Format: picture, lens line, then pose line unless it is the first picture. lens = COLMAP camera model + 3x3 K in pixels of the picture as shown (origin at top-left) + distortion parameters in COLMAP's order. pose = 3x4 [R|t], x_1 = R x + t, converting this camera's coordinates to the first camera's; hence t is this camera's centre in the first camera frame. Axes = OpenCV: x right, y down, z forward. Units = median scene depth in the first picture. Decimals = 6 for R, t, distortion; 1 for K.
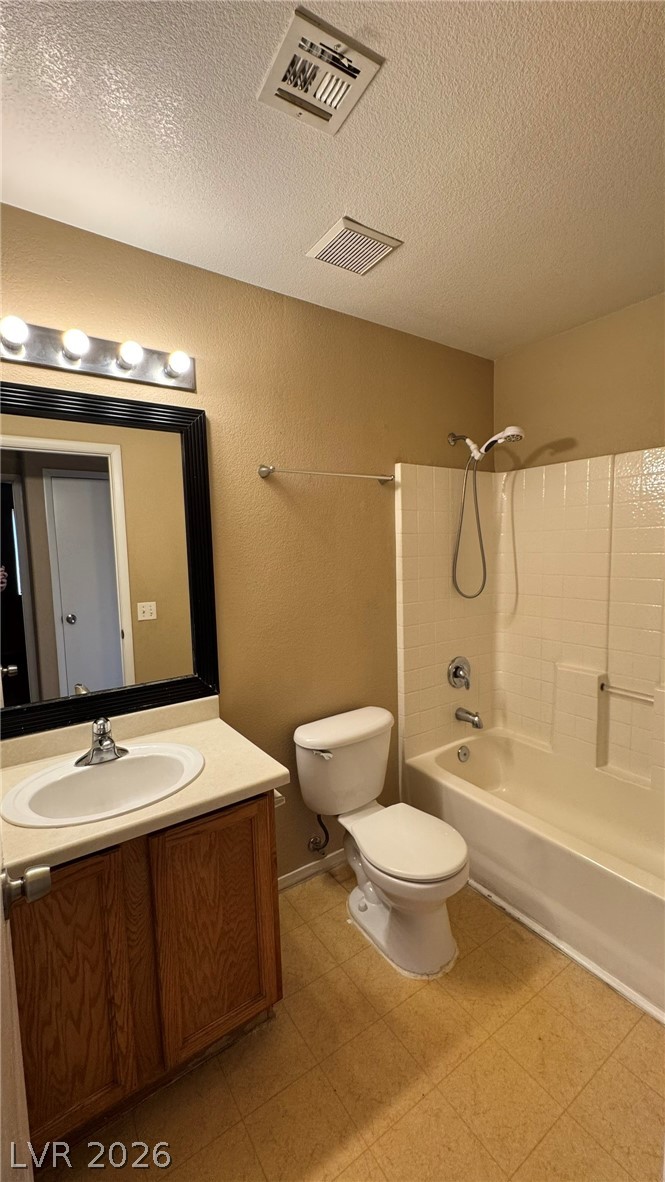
lens RADIAL K [[485.6, 0, 332.5], [0, 485.6, 591.0], [0, 0, 1]] dist [0.001144, 0.000171]
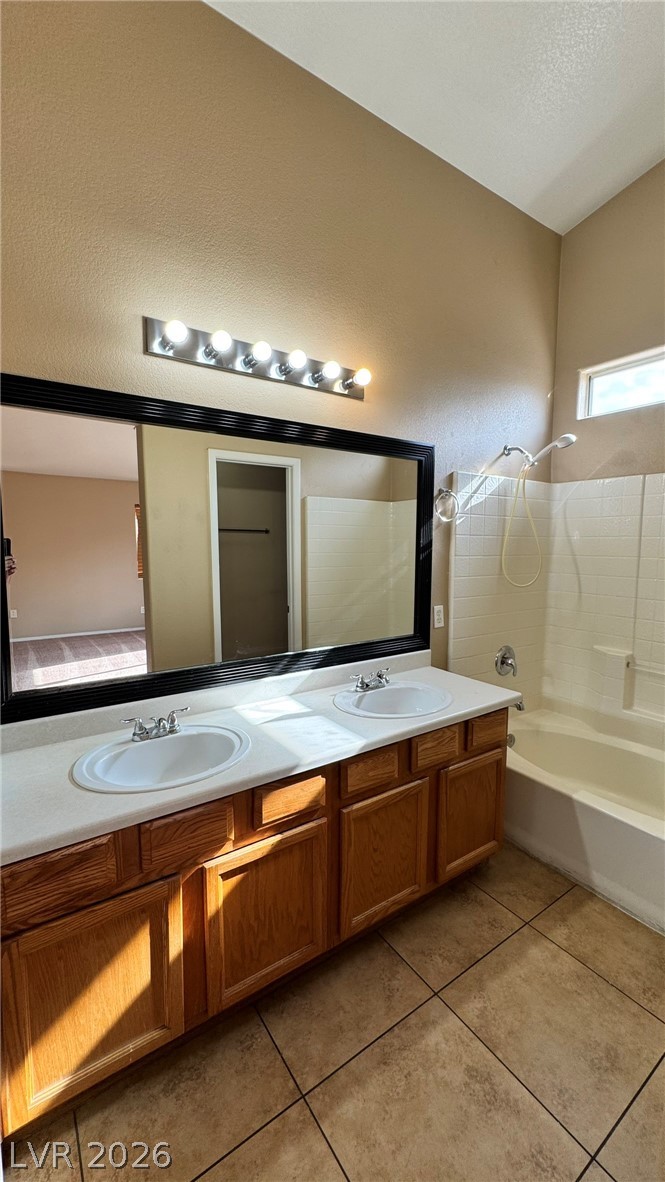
lens RADIAL K [[476.9, 0, 332.5], [0, 476.9, 591.0], [0, 0, 1]] dist [-0.002363, 0.000228]
pose [[0.998090, 0.019565, 0.058597, -0.264615], [-0.020012, 0.999775, 0.007063, 0.019263], [-0.058445, -0.008222, 0.998257, -0.151402]]
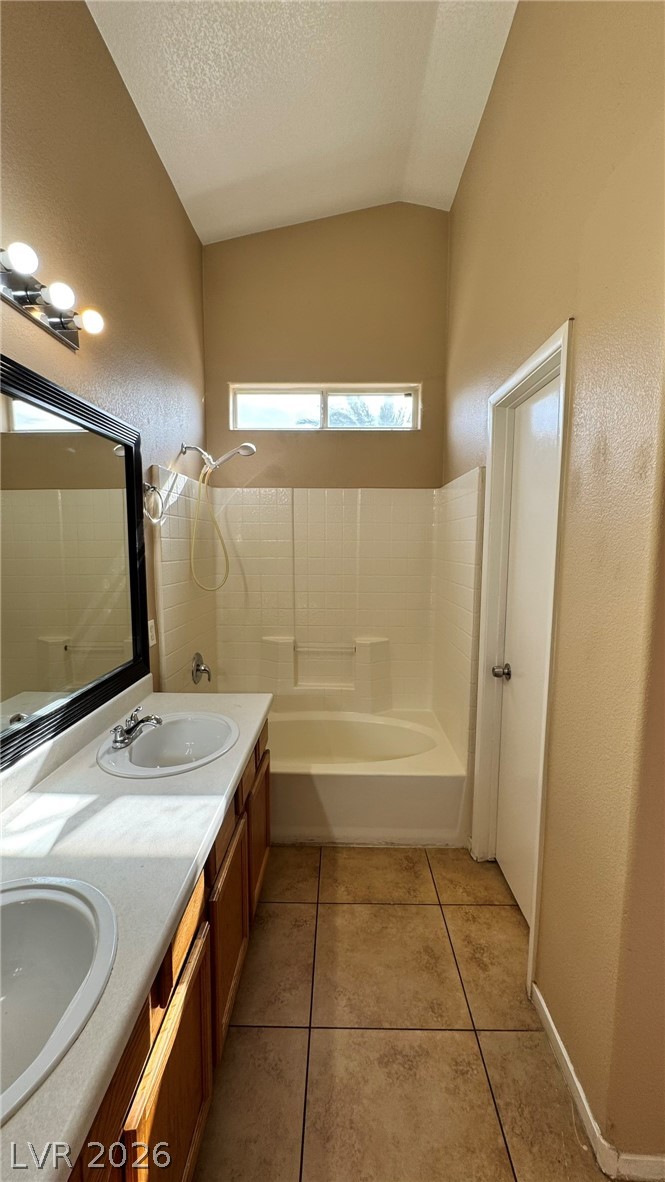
lens RADIAL K [[476.9, 0, 332.5], [0, 476.9, 591.0], [0, 0, 1]] dist [-0.002363, 0.000228]
pose [[0.532569, -0.062887, 0.844047, -0.573827], [0.068514, 0.997166, 0.031066, -0.007843], [-0.843609, 0.041284, 0.535368, 0.142564]]
